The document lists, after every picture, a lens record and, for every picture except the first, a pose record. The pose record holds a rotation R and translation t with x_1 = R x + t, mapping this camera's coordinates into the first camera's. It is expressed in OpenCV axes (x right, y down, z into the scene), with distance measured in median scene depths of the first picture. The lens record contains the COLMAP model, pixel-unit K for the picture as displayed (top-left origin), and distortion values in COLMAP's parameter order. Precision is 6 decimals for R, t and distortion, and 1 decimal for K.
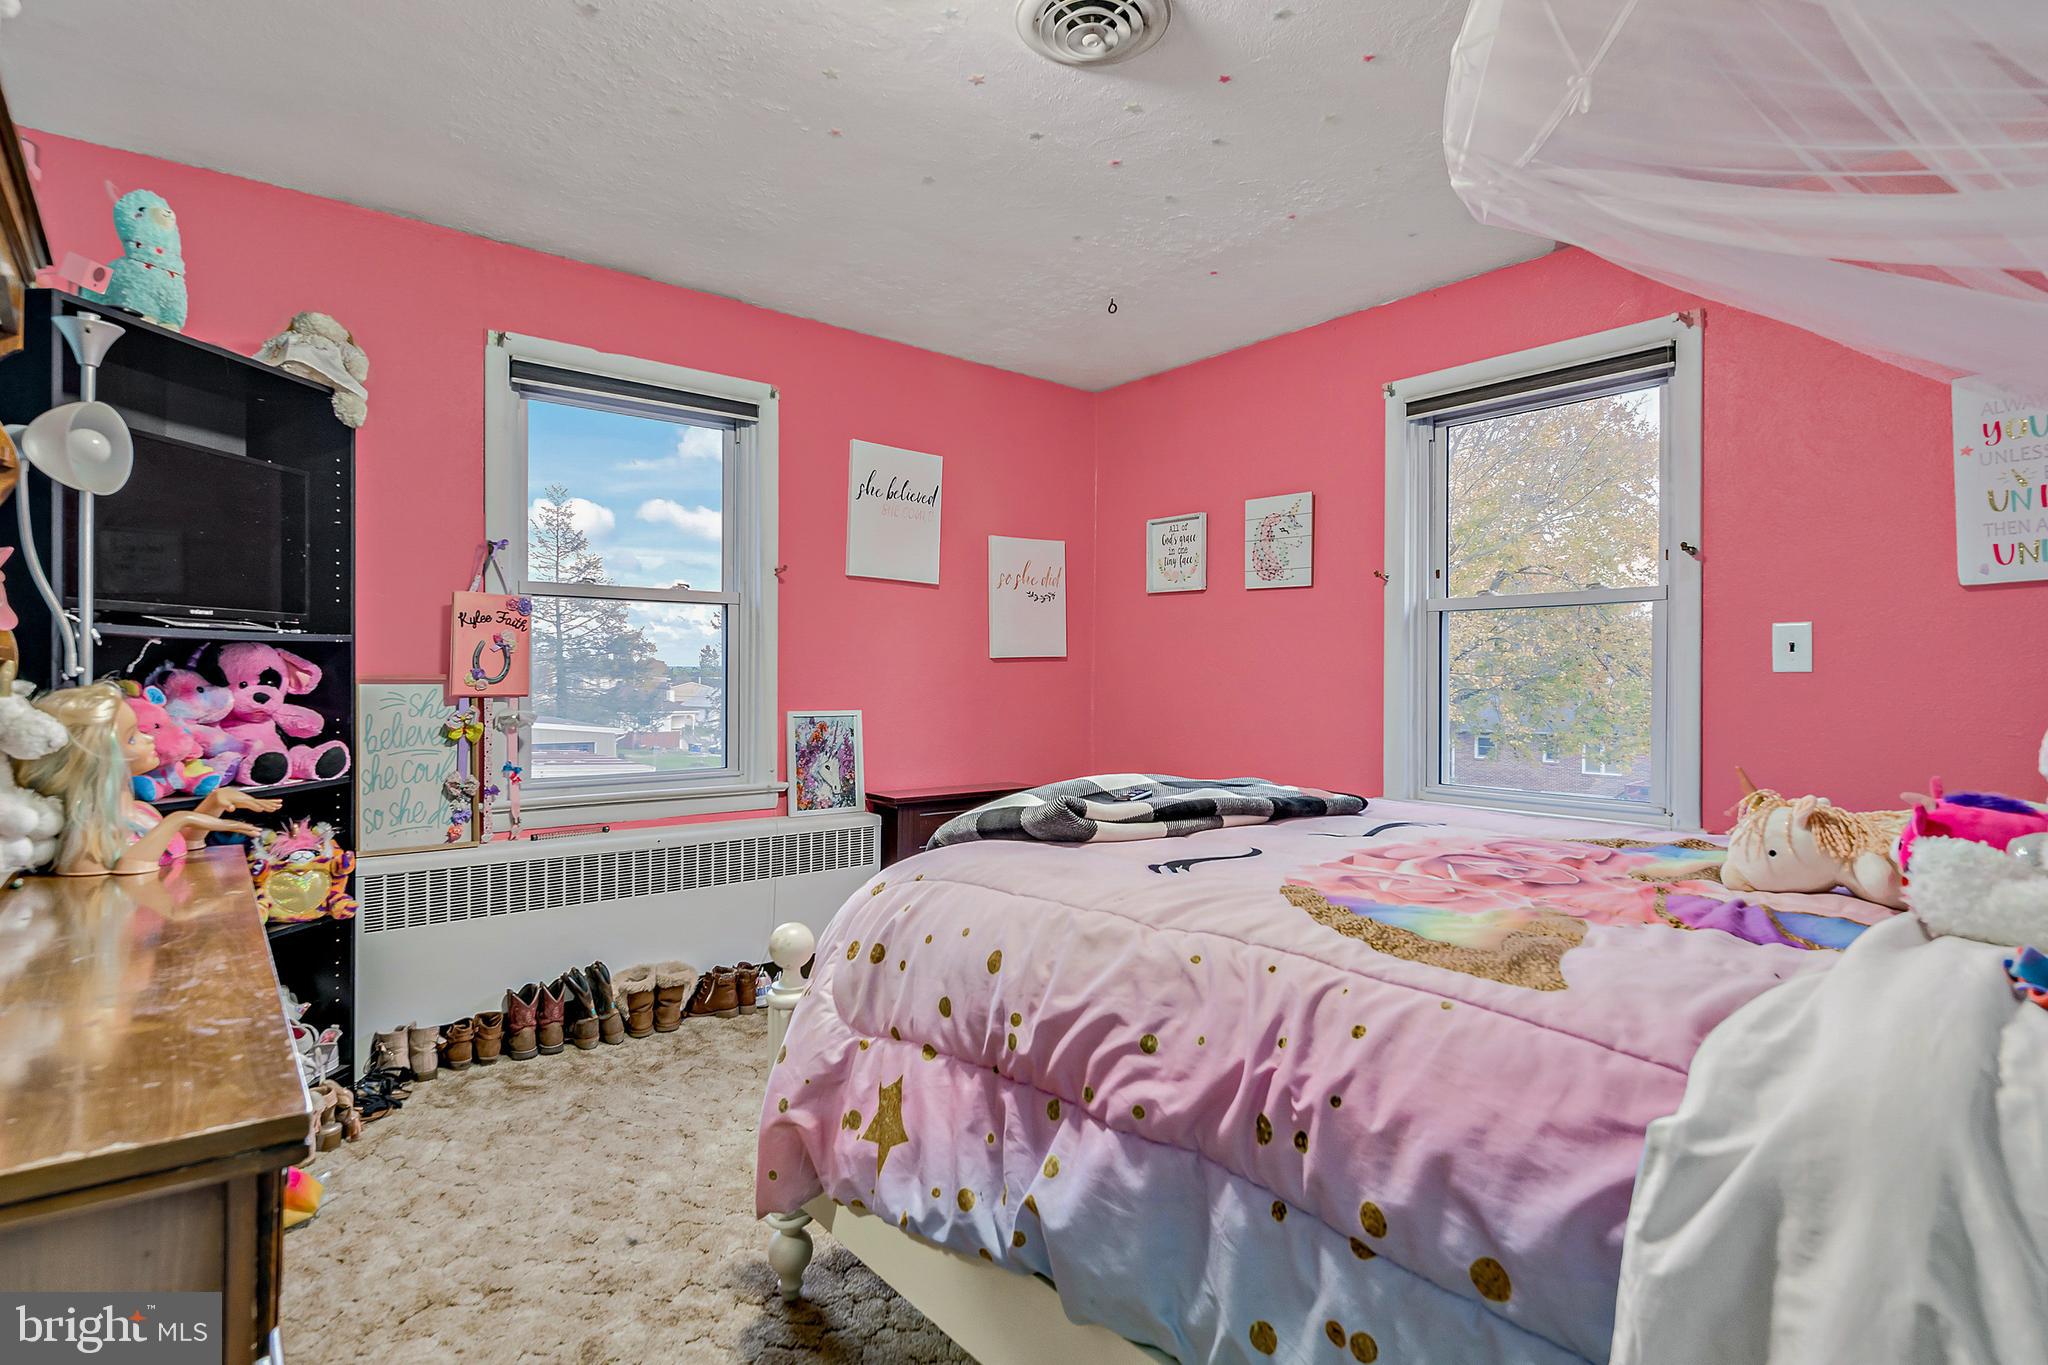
lens RADIAL K [[1064.1, 0, 969.9], [0, 1064.1, 667.5], [0, 0, 1]] dist [0.026109, -0.018499]
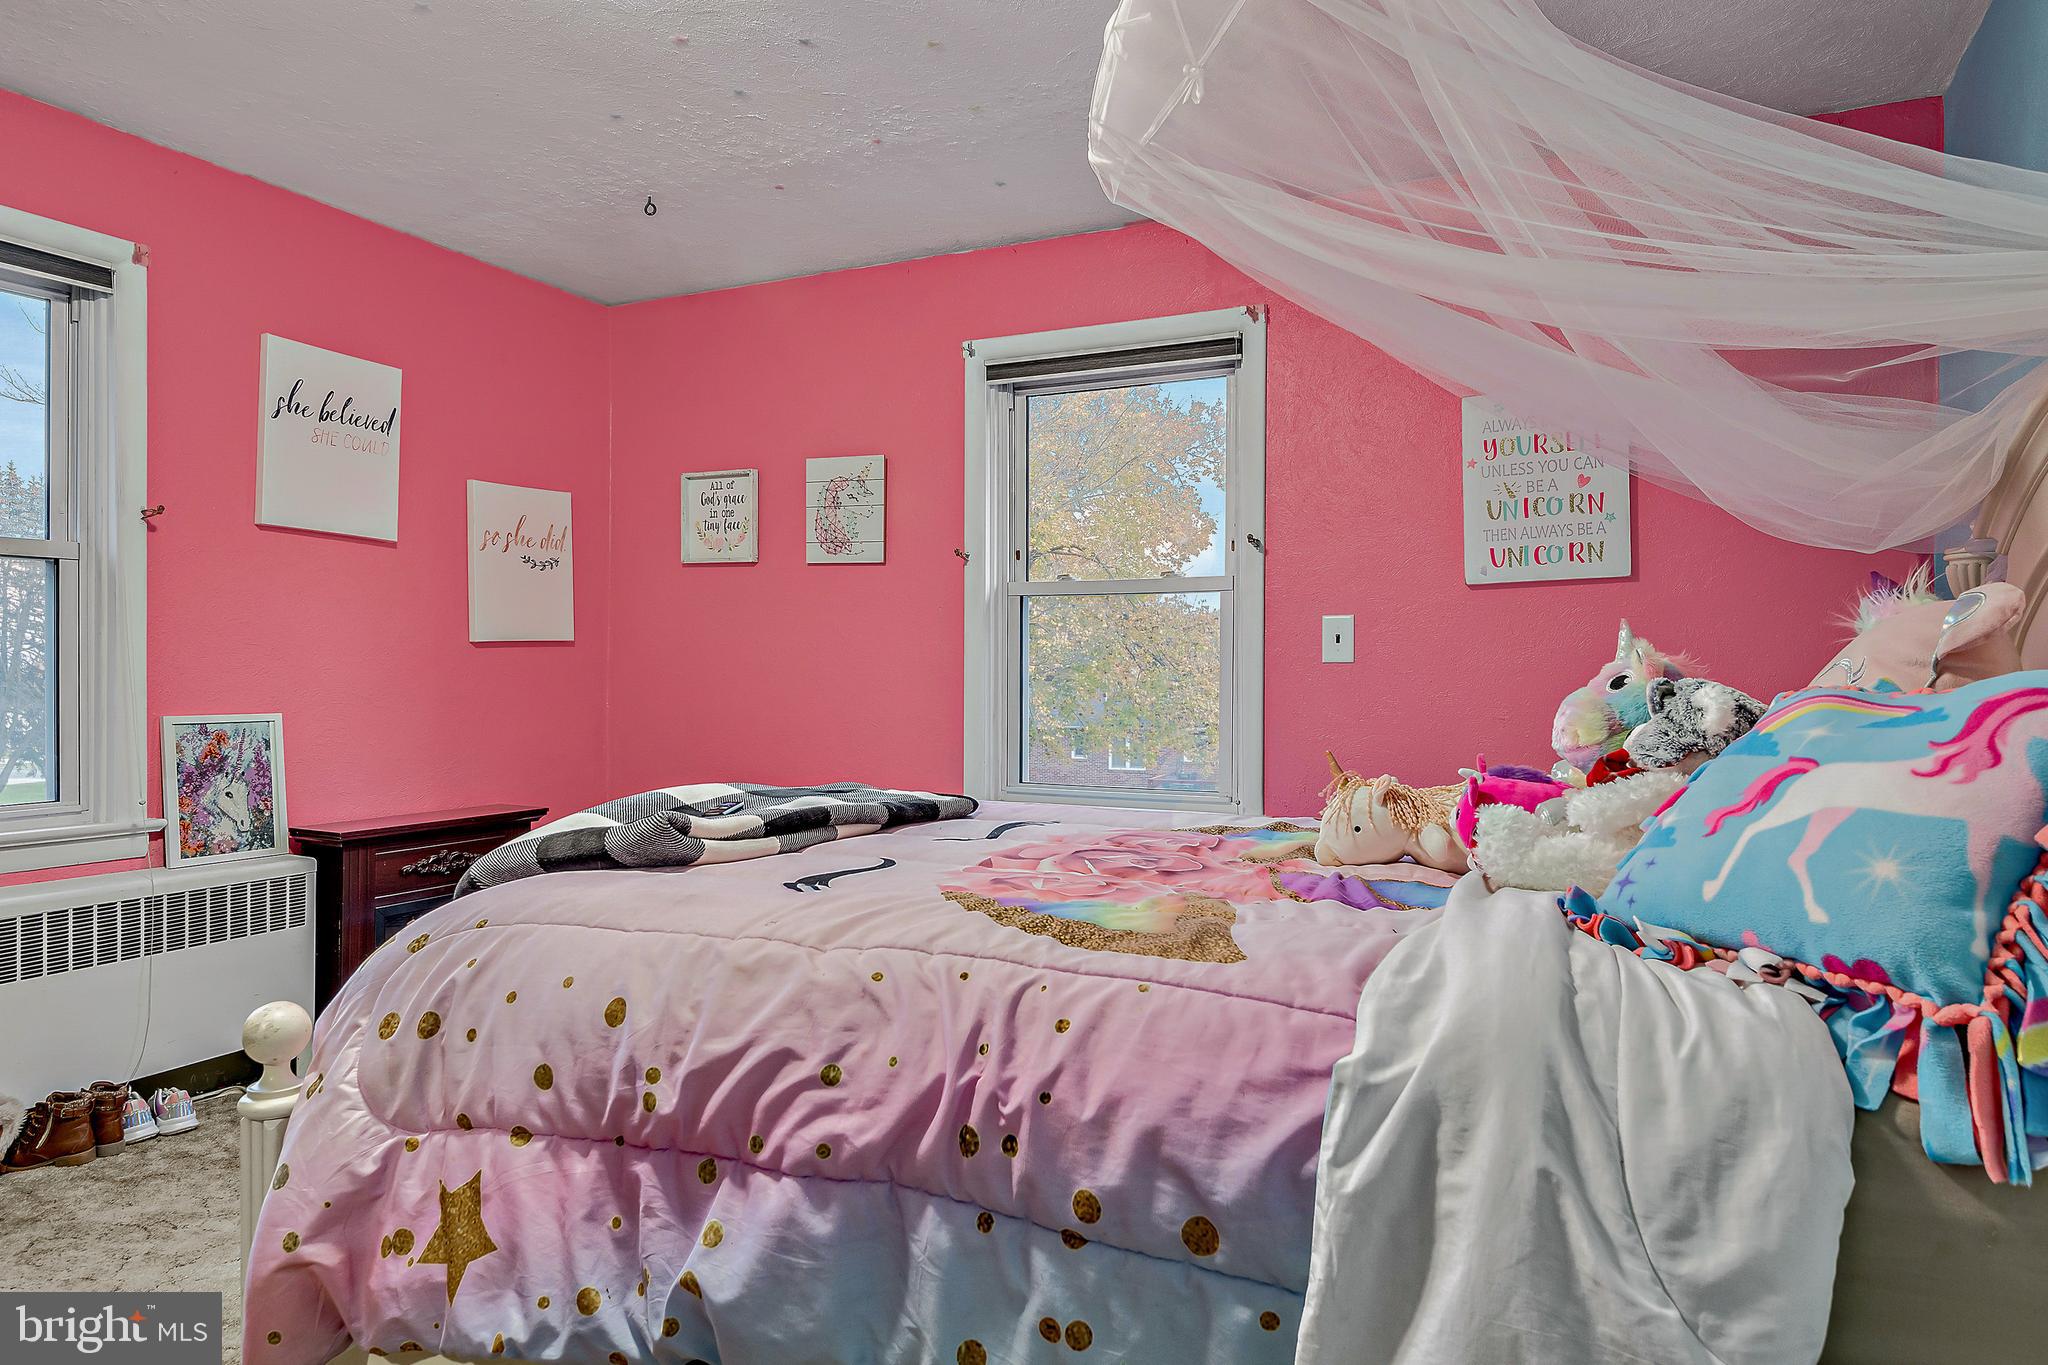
lens RADIAL K [[1312.2, 0, 1007.2], [0, 1312.2, 666.7], [0, 0, 1]] dist [0.029233, -0.026686]
pose [[0.904756, -0.000309, 0.425930, -0.117855], [-0.003509, 0.999960, 0.008180, -0.001102], [-0.425916, -0.008895, 0.904719, -0.044897]]
